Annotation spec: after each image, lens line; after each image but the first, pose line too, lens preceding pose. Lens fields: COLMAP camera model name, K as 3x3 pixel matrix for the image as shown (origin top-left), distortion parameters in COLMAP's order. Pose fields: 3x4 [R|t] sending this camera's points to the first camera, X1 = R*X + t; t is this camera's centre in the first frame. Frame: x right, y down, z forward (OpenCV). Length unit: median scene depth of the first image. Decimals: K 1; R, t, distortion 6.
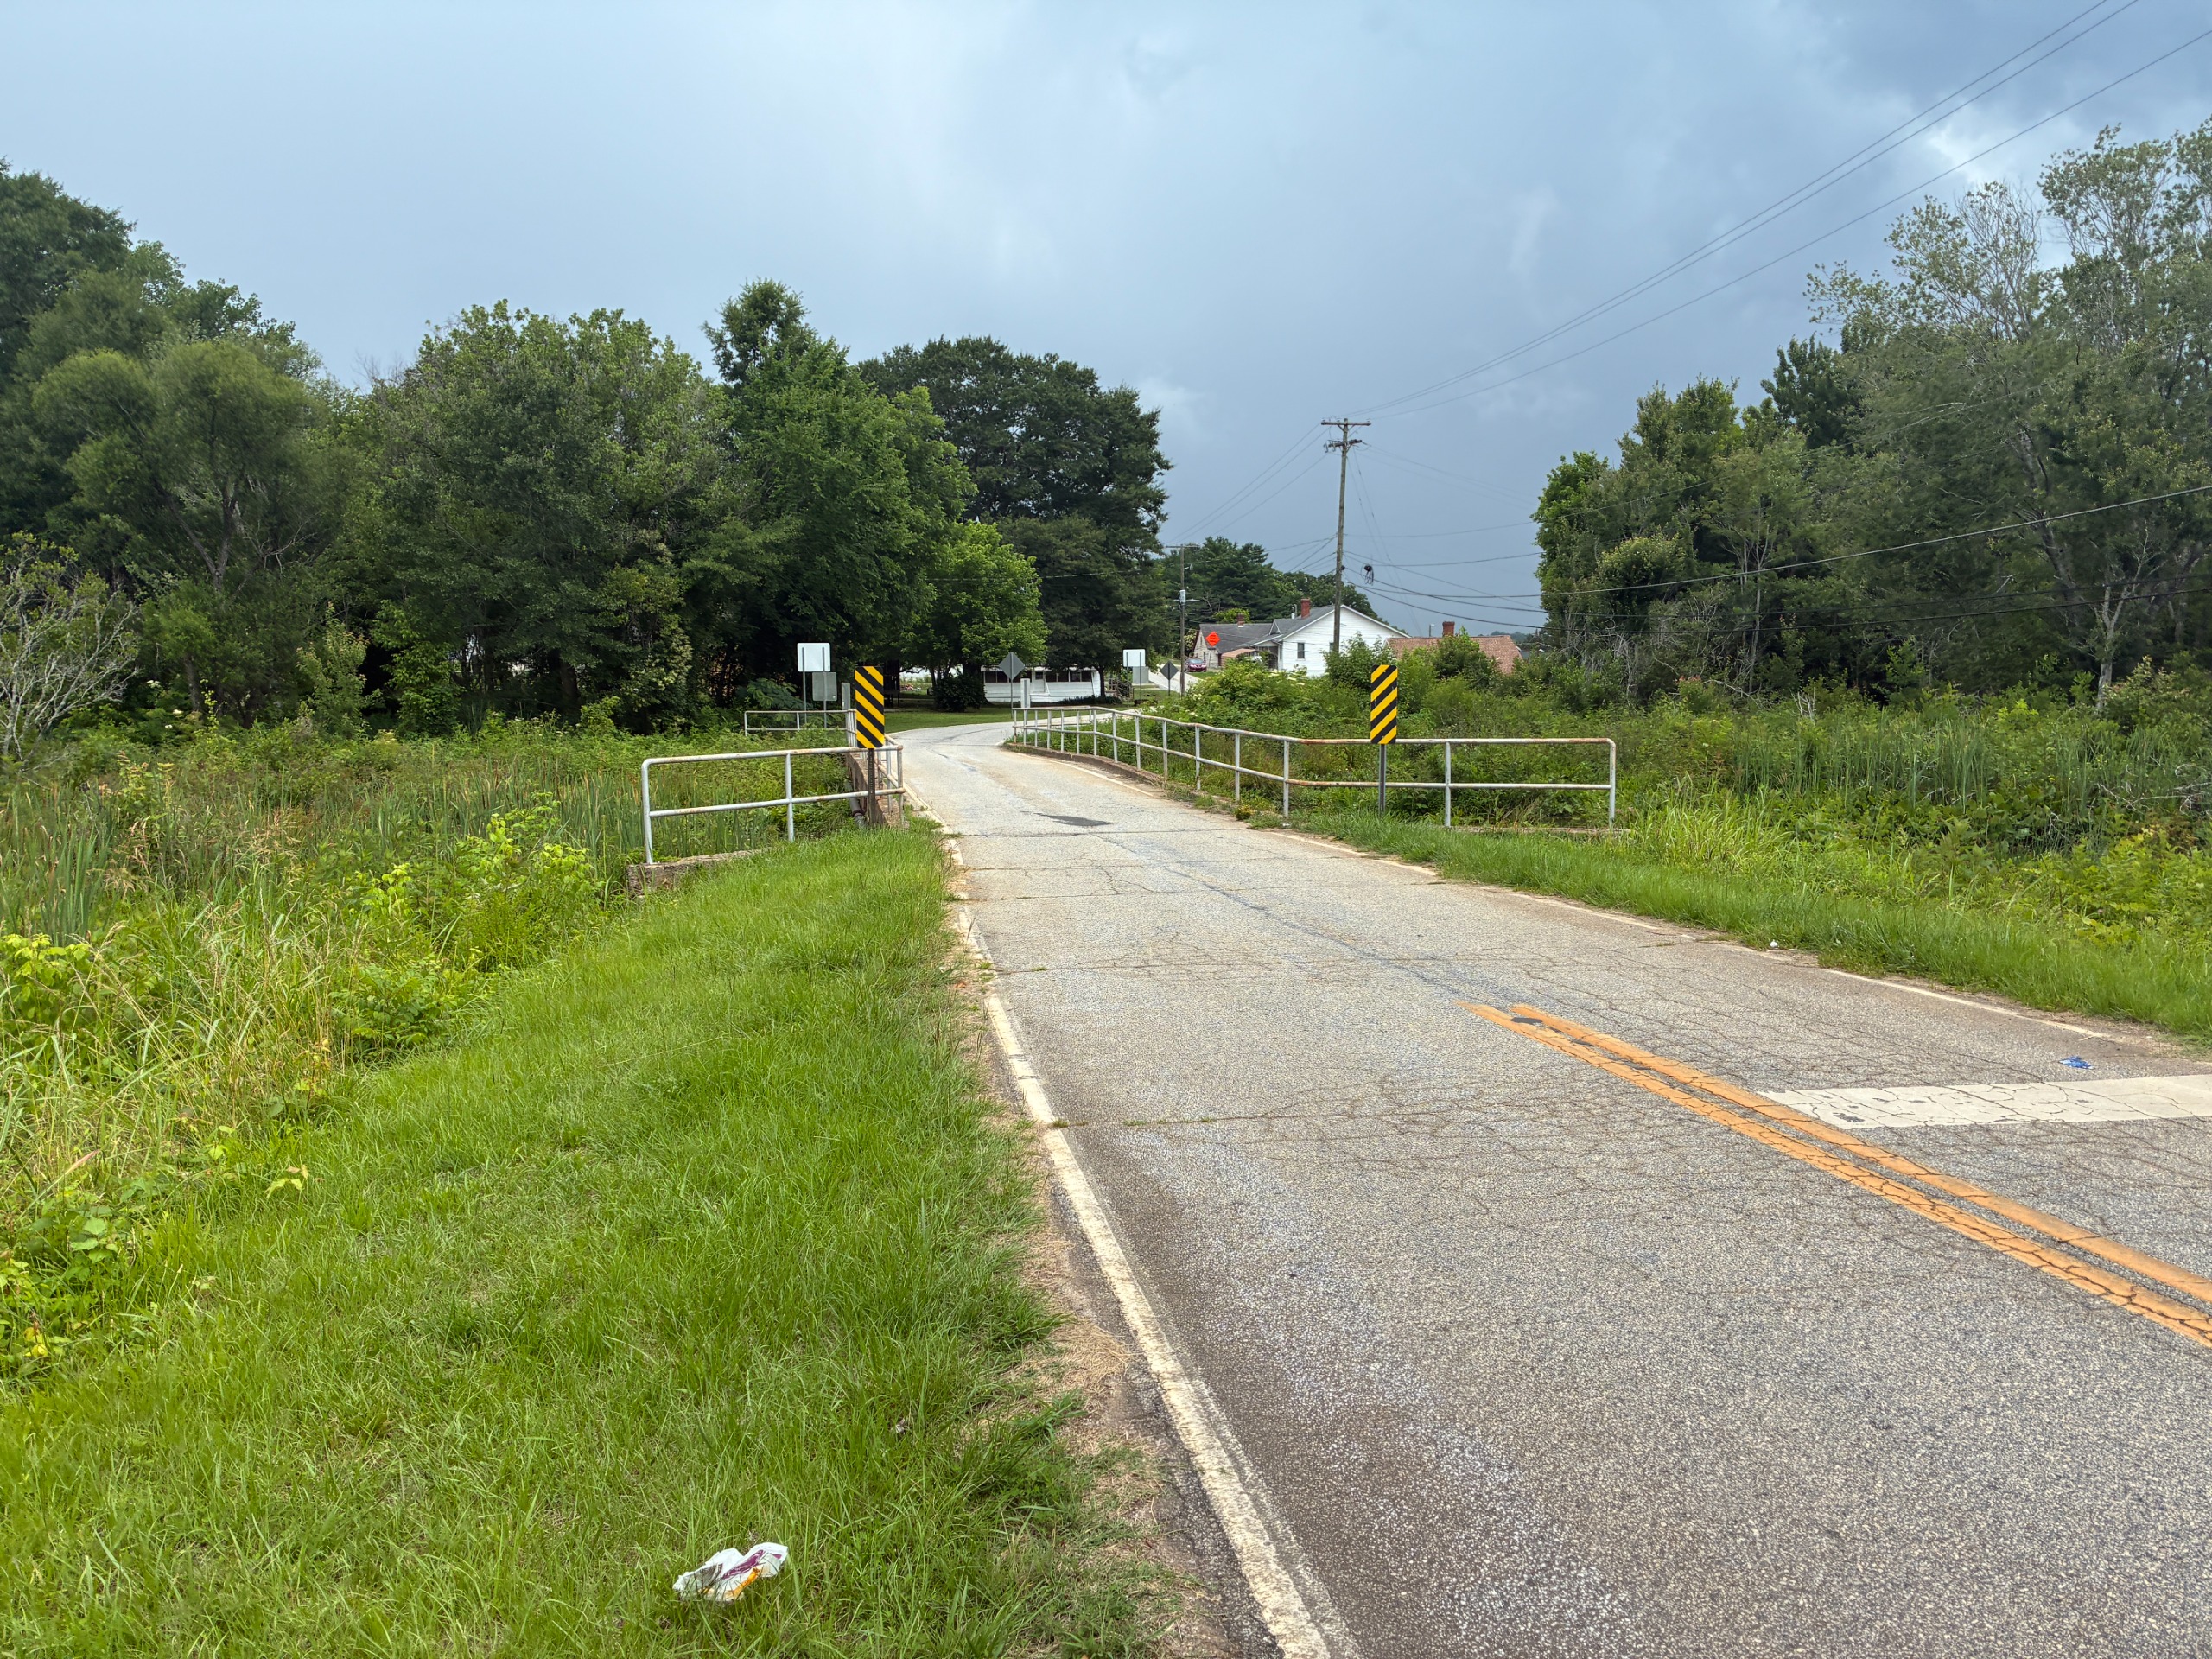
lens RADIAL K [[1671.3, 0, 1106.0], [0, 1671.3, 829.5], [0, 0, 1]] dist [0.095383, -0.124702]
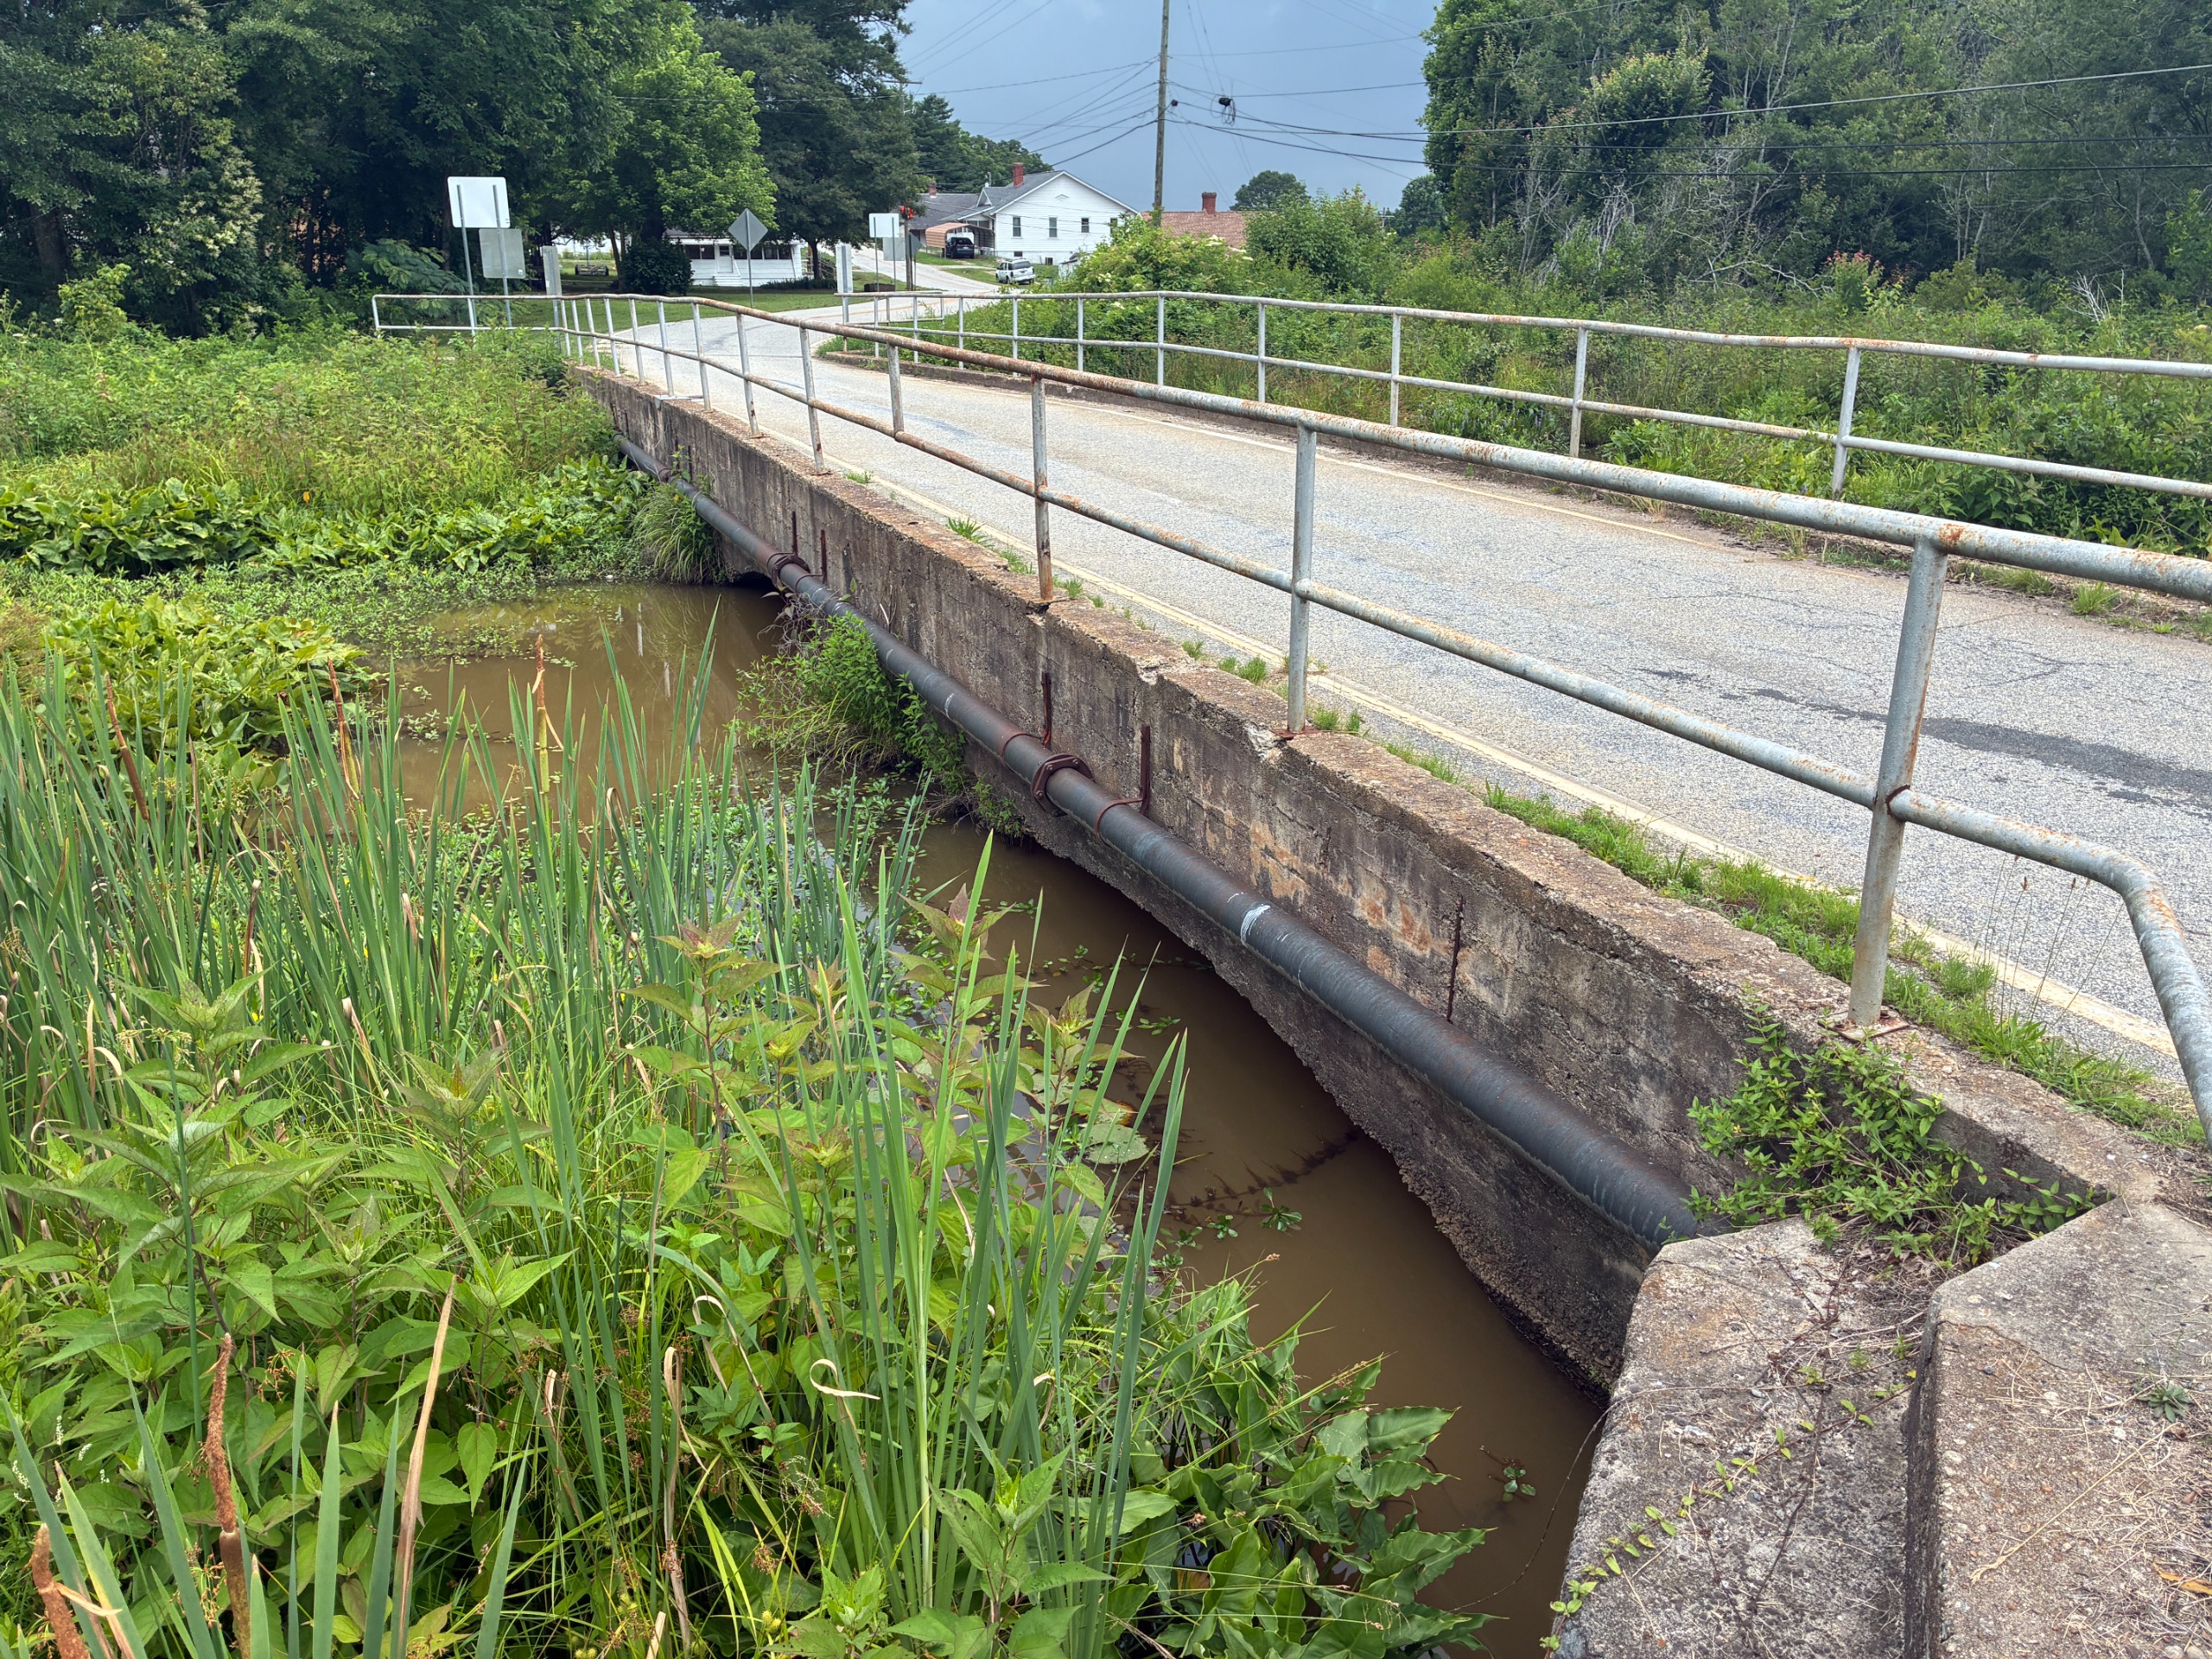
lens RADIAL K [[1671.3, 0, 1106.0], [0, 1671.3, 829.5], [0, 0, 1]] dist [0.095383, -0.124702]
pose [[0.979045, -0.053656, 0.196449, -0.079683], [0.006822, 0.972765, 0.231692, -0.021668], [-0.203530, -0.225497, 0.952747, 0.298529]]
